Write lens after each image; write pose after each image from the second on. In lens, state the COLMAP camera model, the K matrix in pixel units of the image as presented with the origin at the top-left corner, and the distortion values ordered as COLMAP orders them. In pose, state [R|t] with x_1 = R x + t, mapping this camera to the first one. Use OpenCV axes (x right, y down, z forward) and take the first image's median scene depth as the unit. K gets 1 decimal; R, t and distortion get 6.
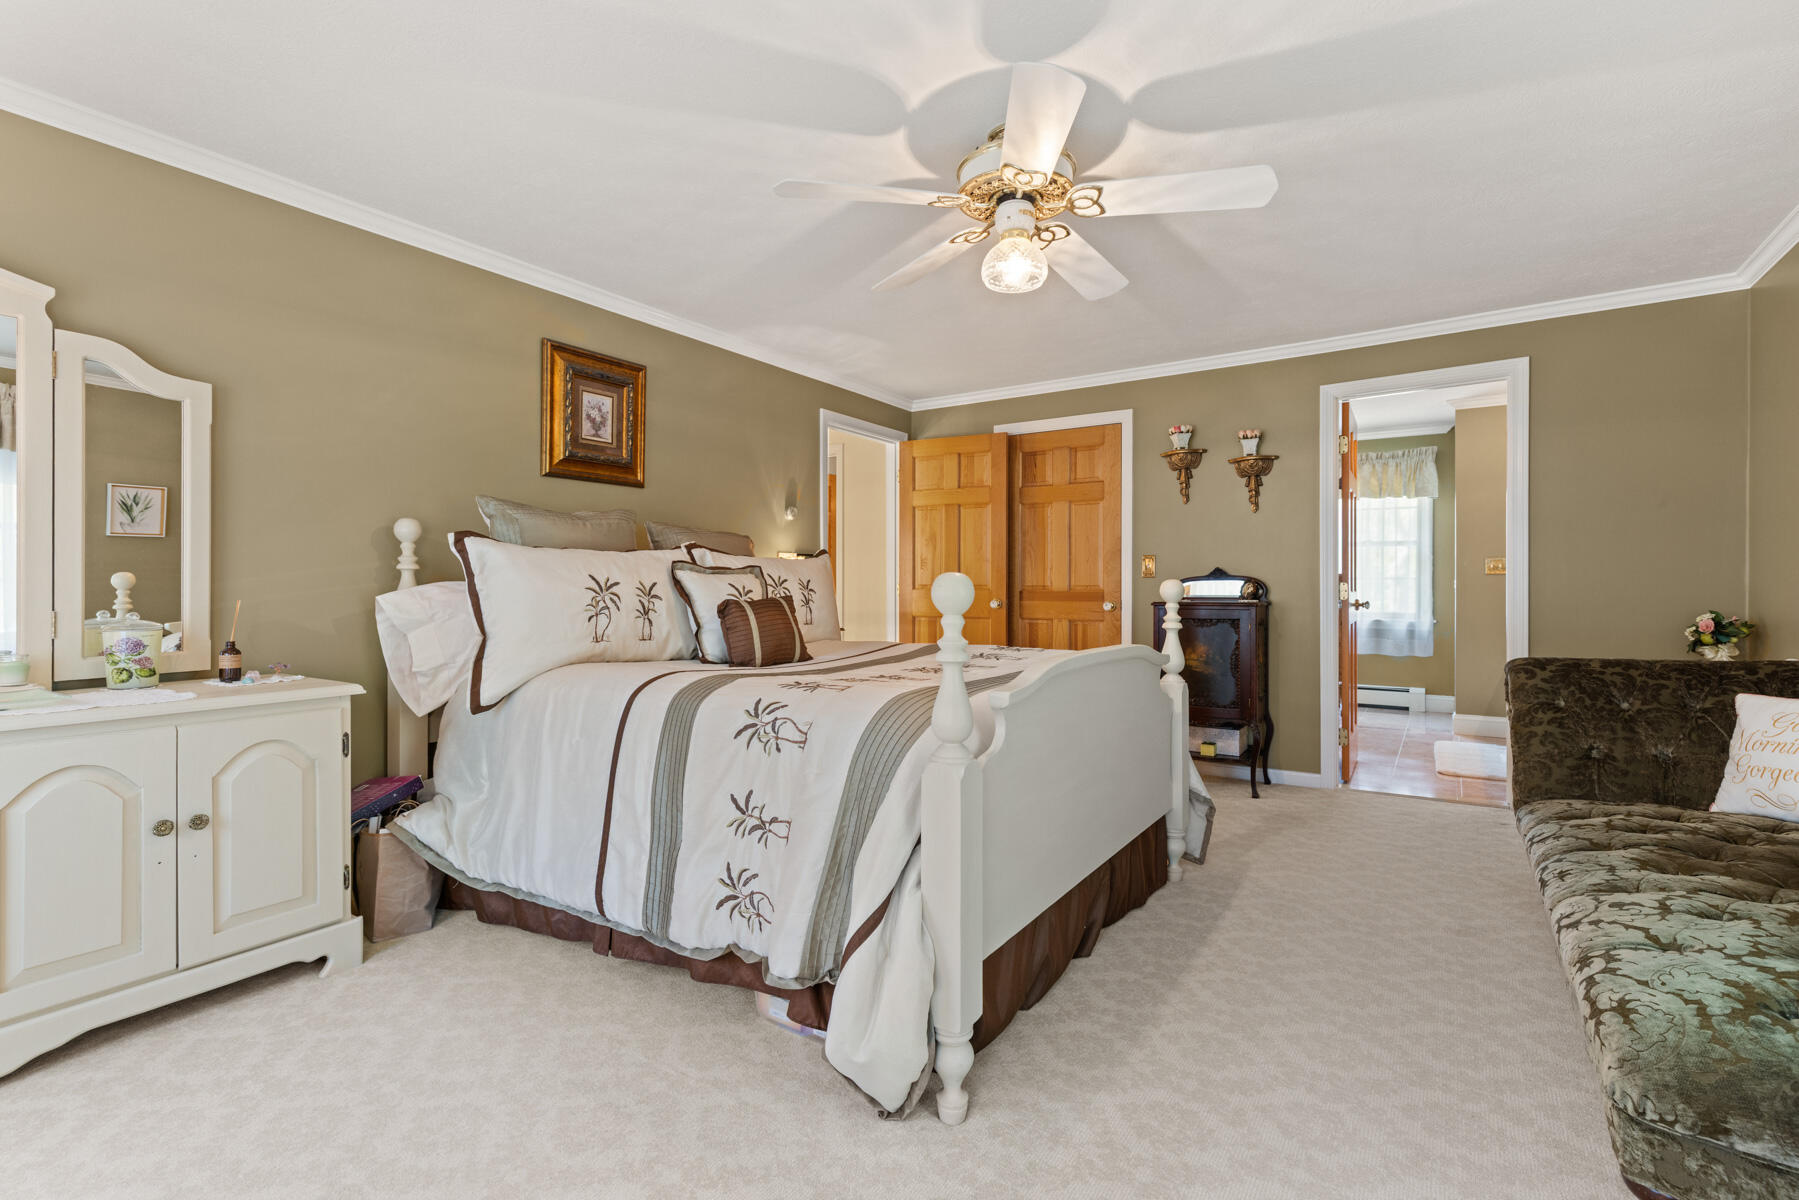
lens RADIAL K [[819.8, 0, 904.3], [0, 819.8, 595.5], [0, 0, 1]] dist [0.003251, -0.000457]
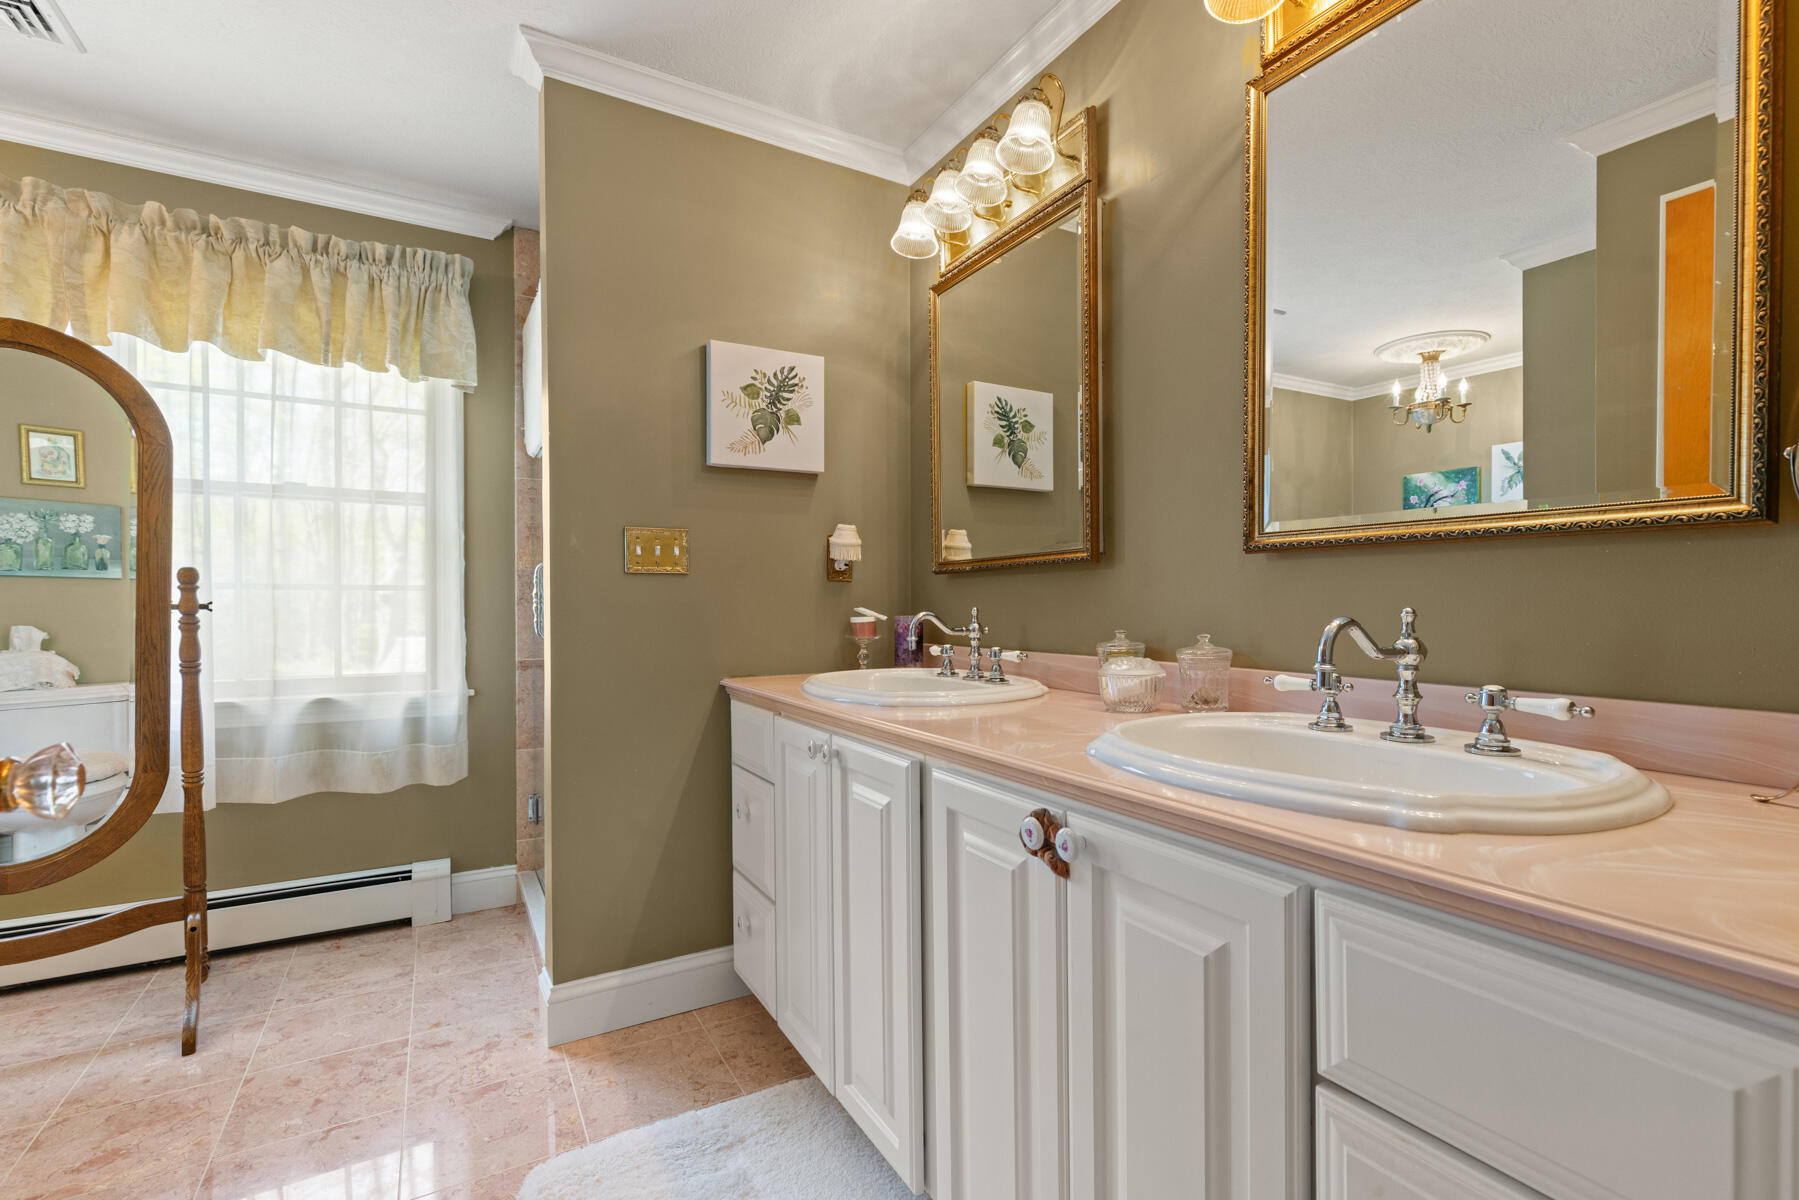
lens RADIAL K [[819.8, 0, 905.7], [0, 819.8, 608.5], [0, 0, 1]] dist [0.003251, -0.000457]
pose [[0.456810, -0.006645, 0.889539, 0.376824], [0.009524, 0.999951, 0.002579, -0.009269], [-0.889513, 0.007294, 0.456851, 0.612106]]
